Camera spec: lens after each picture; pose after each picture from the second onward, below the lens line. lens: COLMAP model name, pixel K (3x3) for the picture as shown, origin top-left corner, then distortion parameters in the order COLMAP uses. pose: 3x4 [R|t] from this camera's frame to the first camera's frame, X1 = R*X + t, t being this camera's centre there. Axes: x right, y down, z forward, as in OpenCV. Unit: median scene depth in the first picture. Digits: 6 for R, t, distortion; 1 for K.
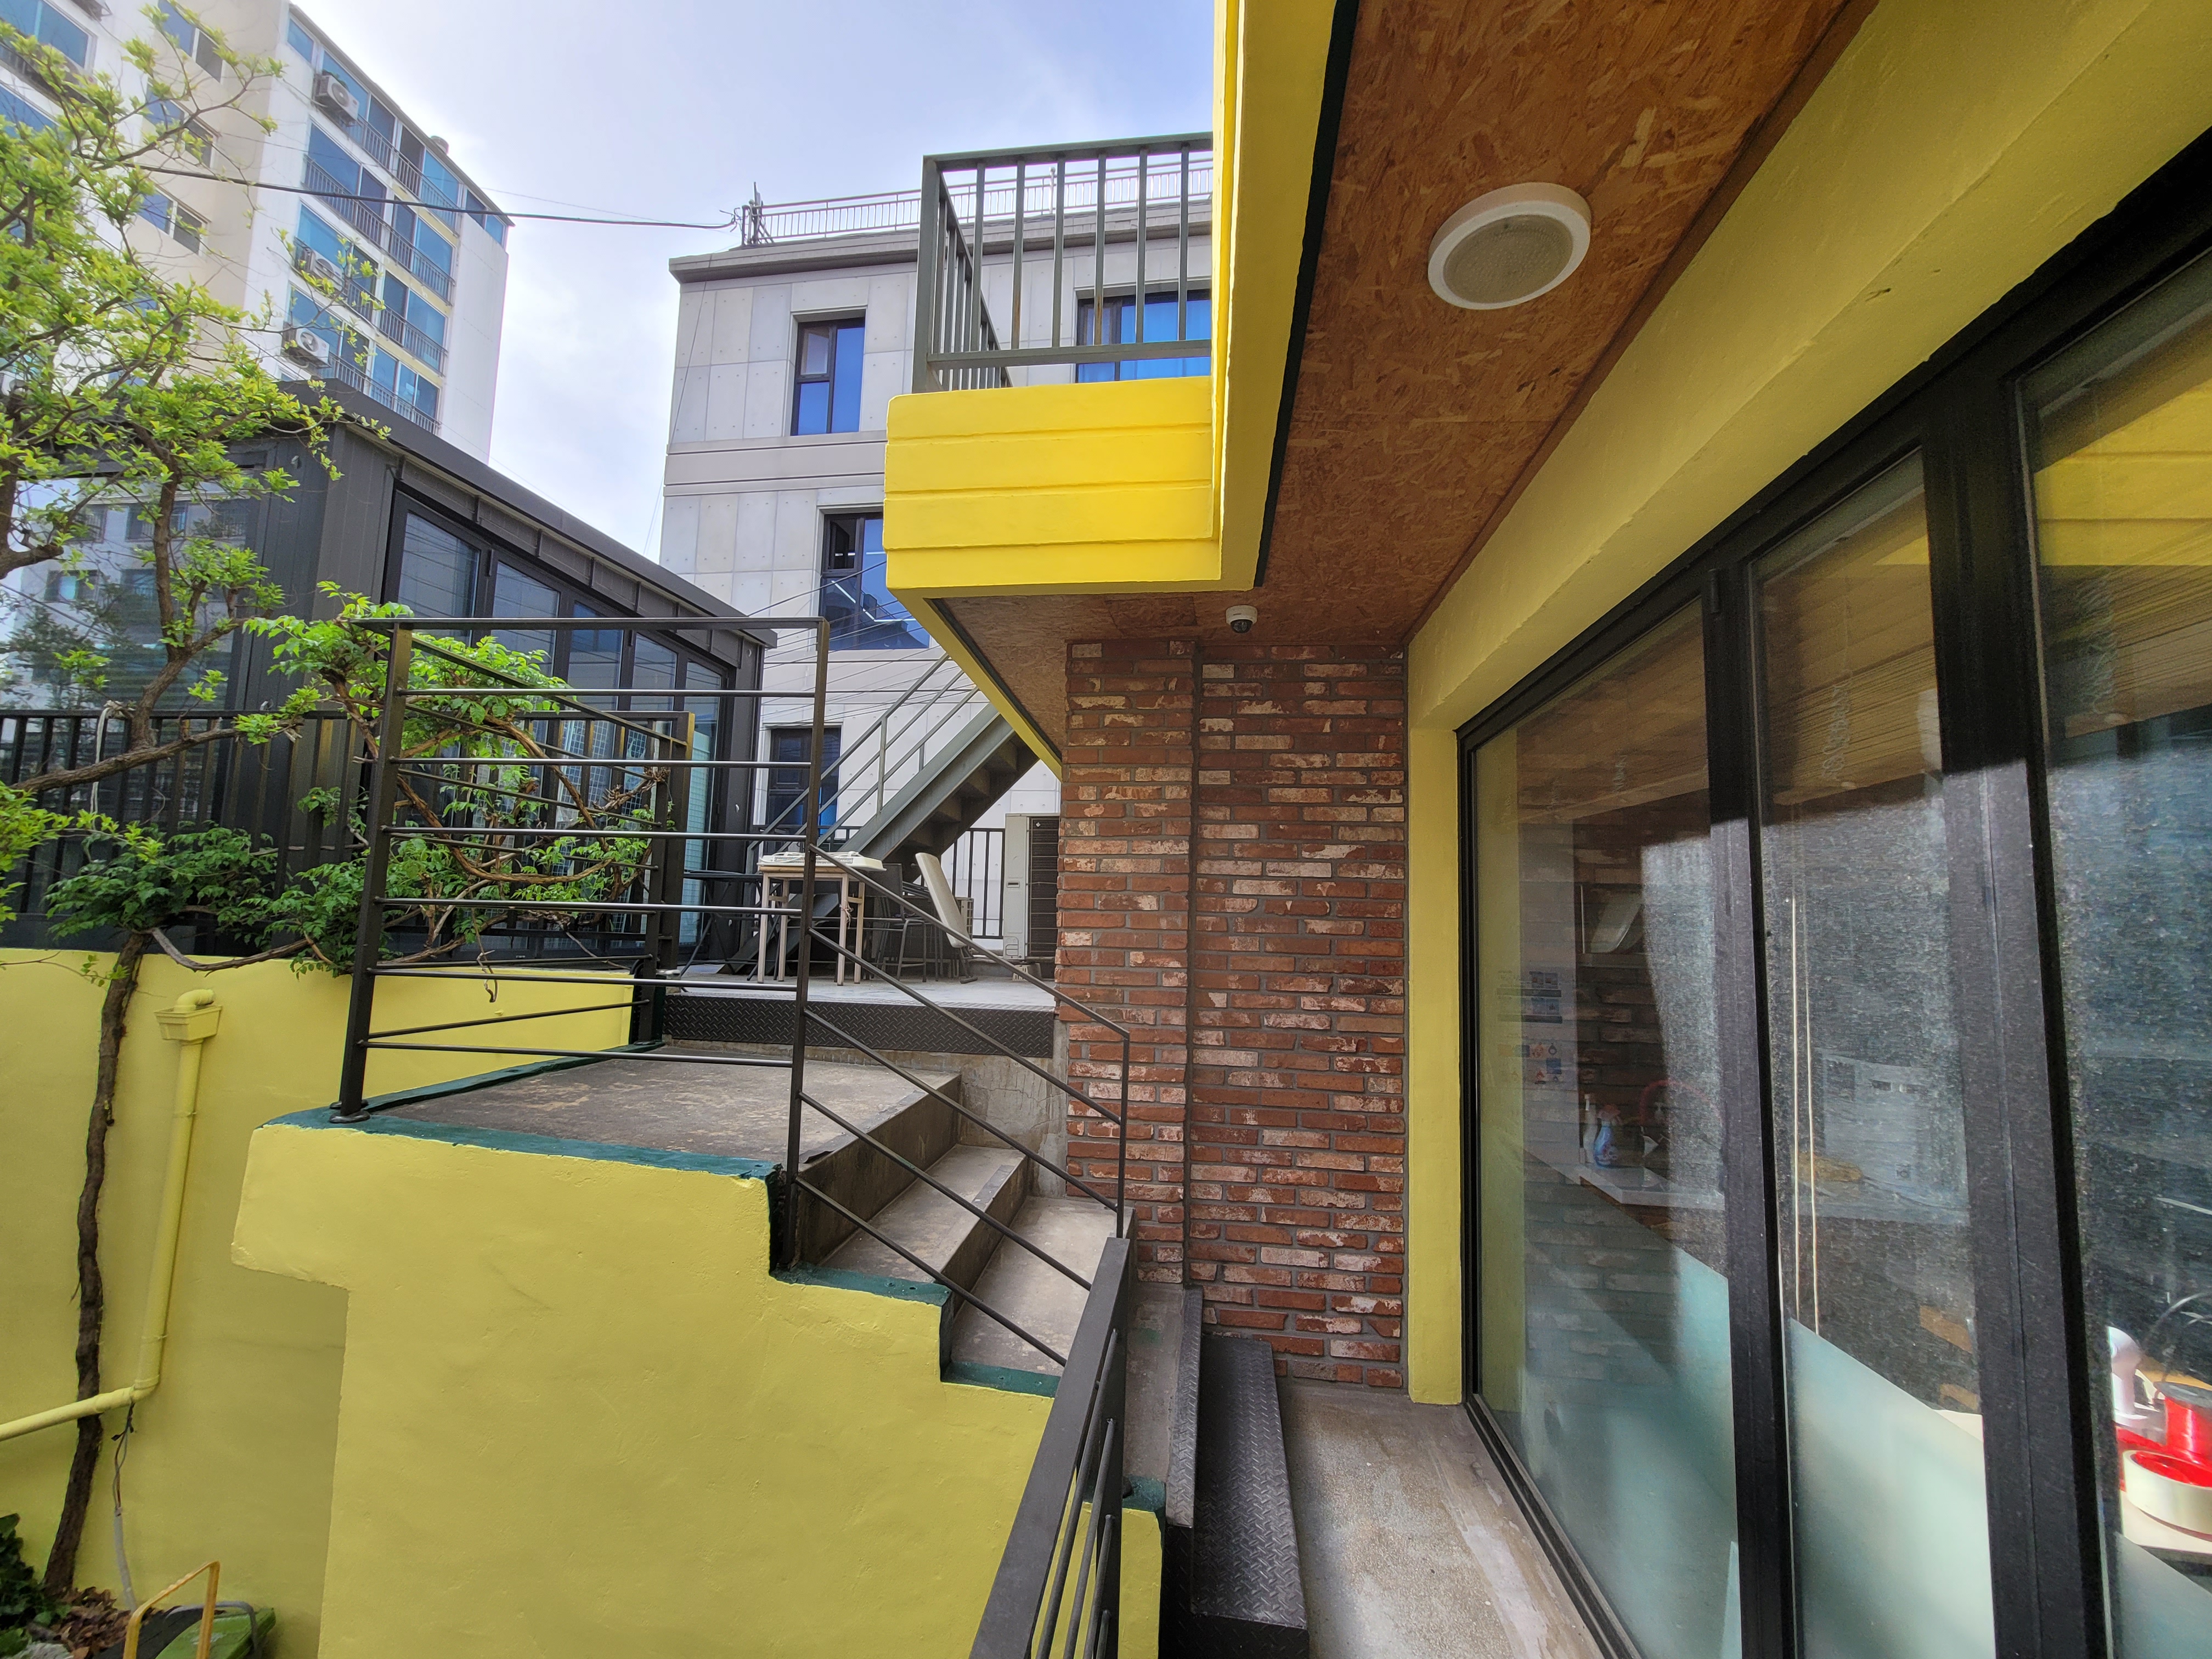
lens RADIAL K [[898.6, 0, 1086.5], [0, 898.6, 844.8], [0, 0, 1]] dist [-0.001033, 0.000737]
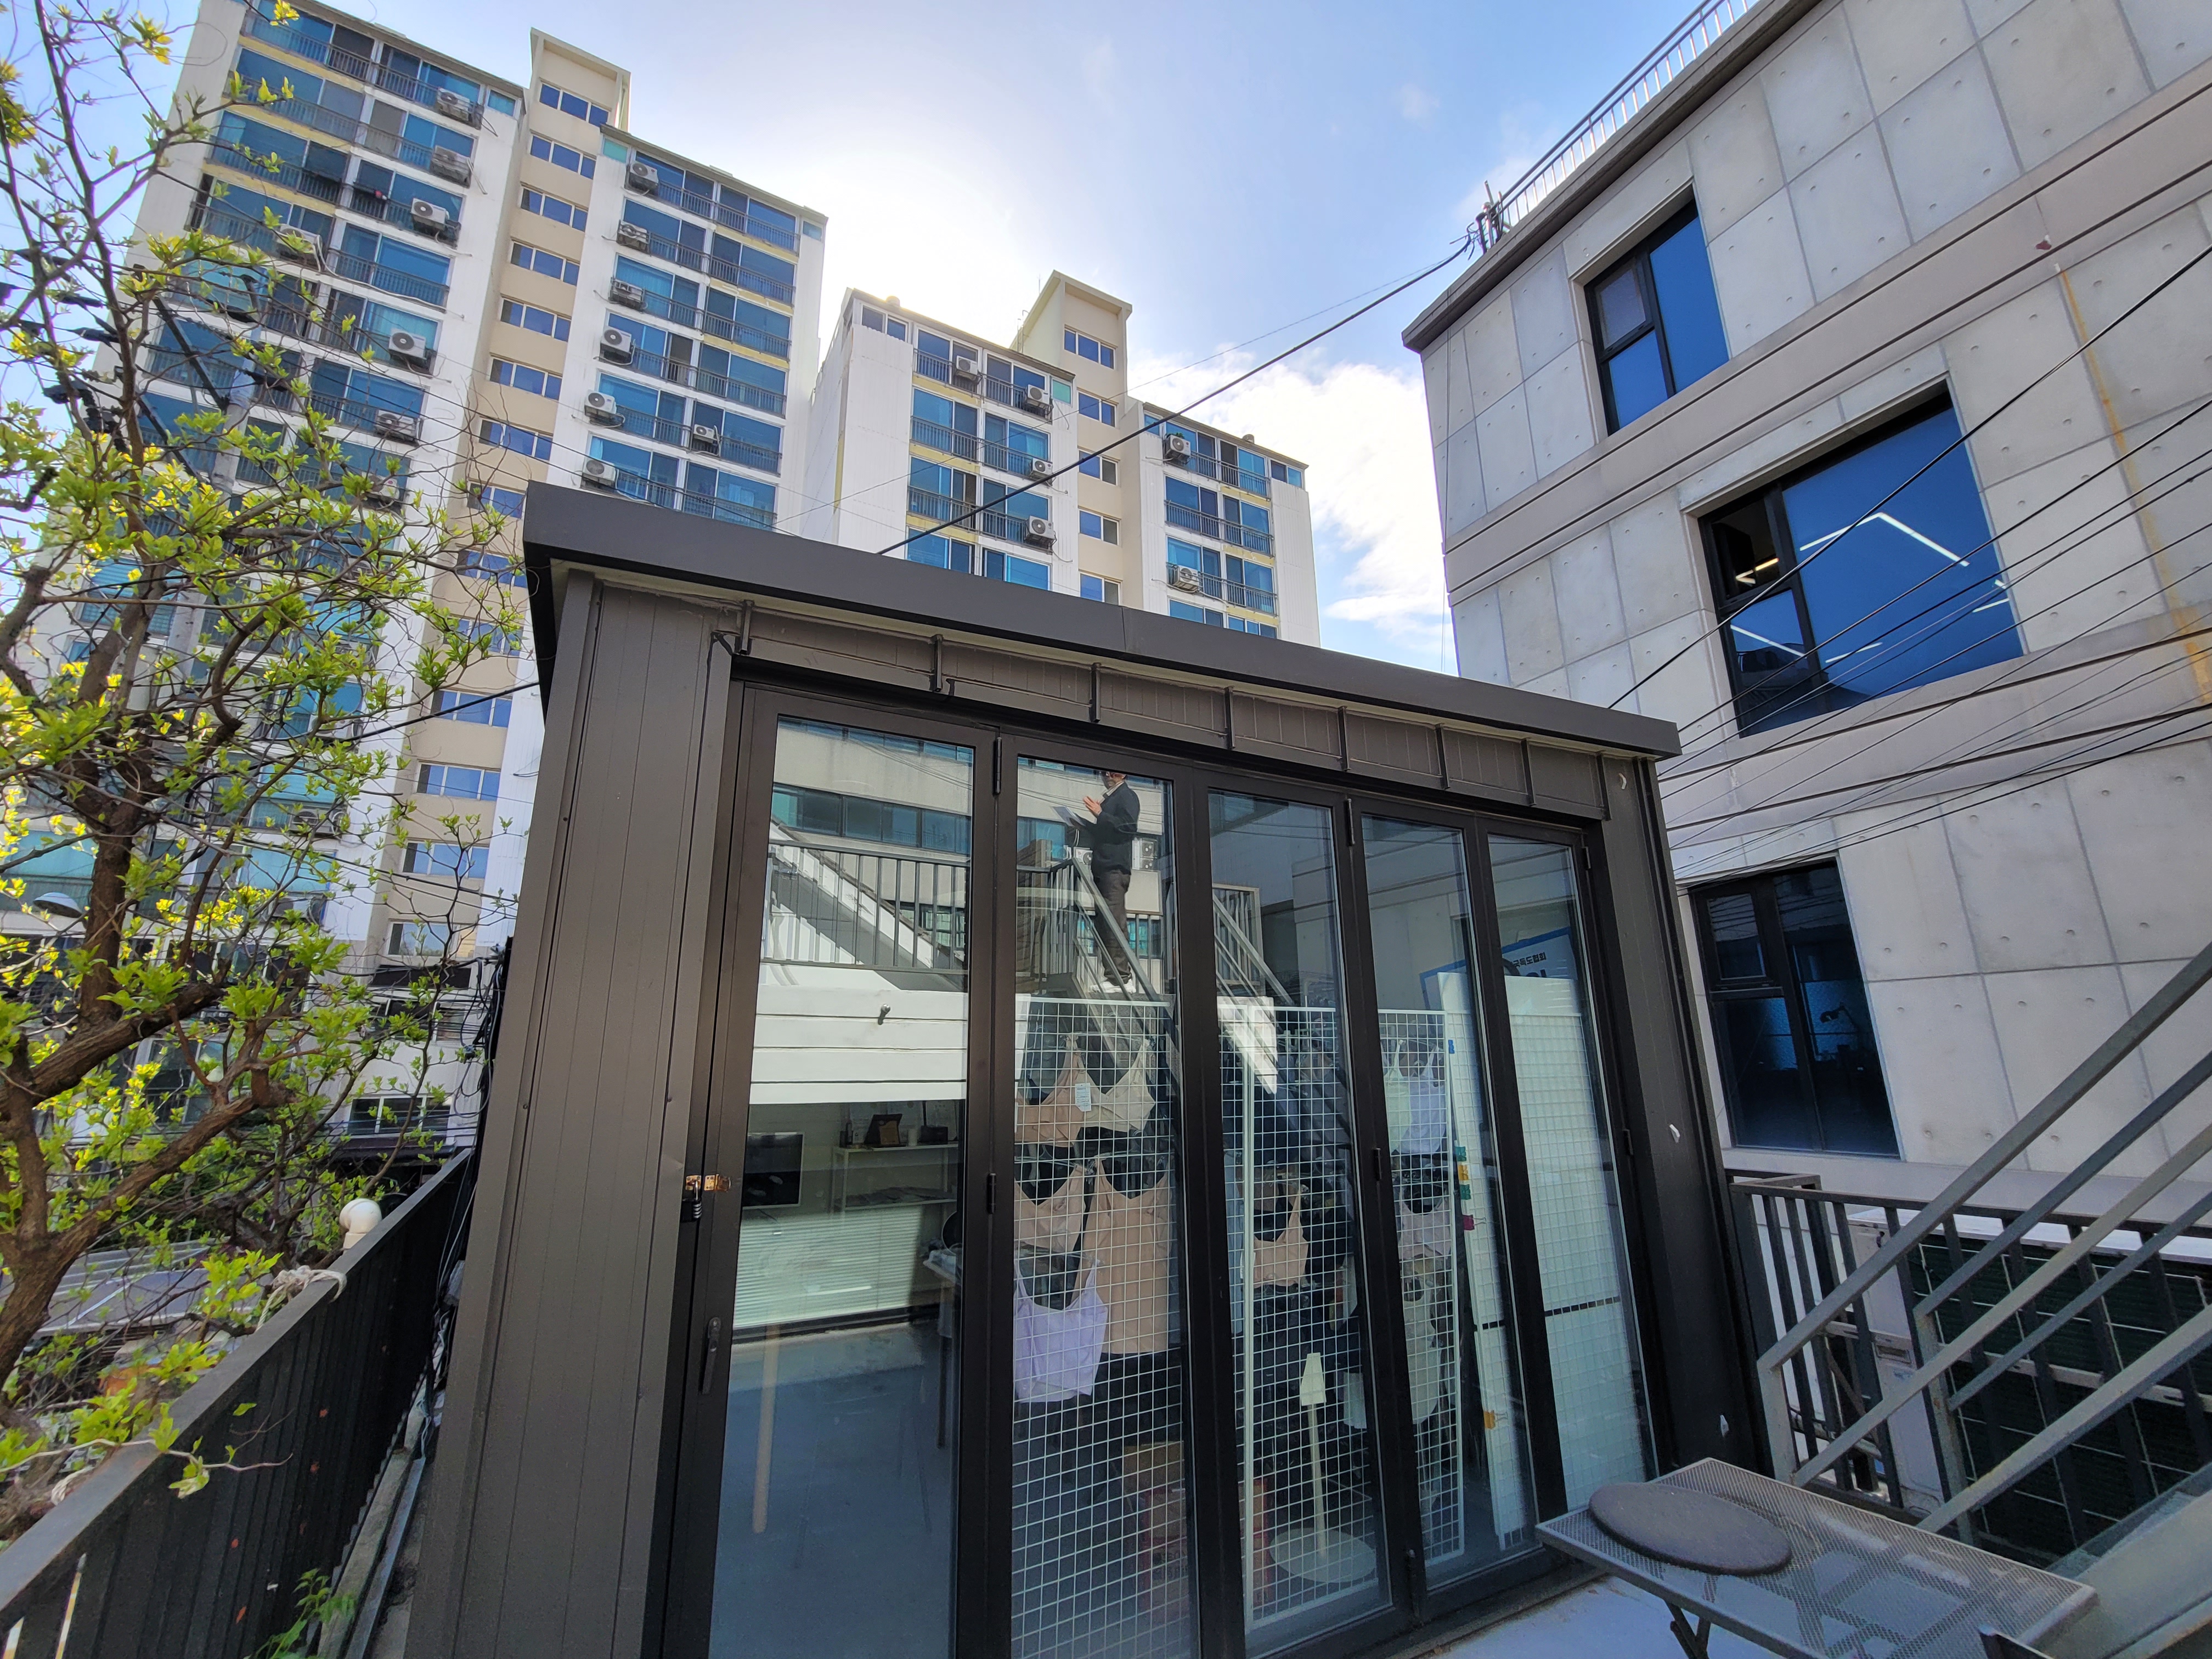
lens RADIAL K [[898.6, 0, 1086.5], [0, 898.6, 844.8], [0, 0, 1]] dist [-0.001033, 0.000737]
pose [[0.595692, -0.227924, -0.770195, -0.116534], [0.104709, 0.972747, -0.206880, -0.070183], [0.796358, 0.042590, 0.603324, 0.306960]]
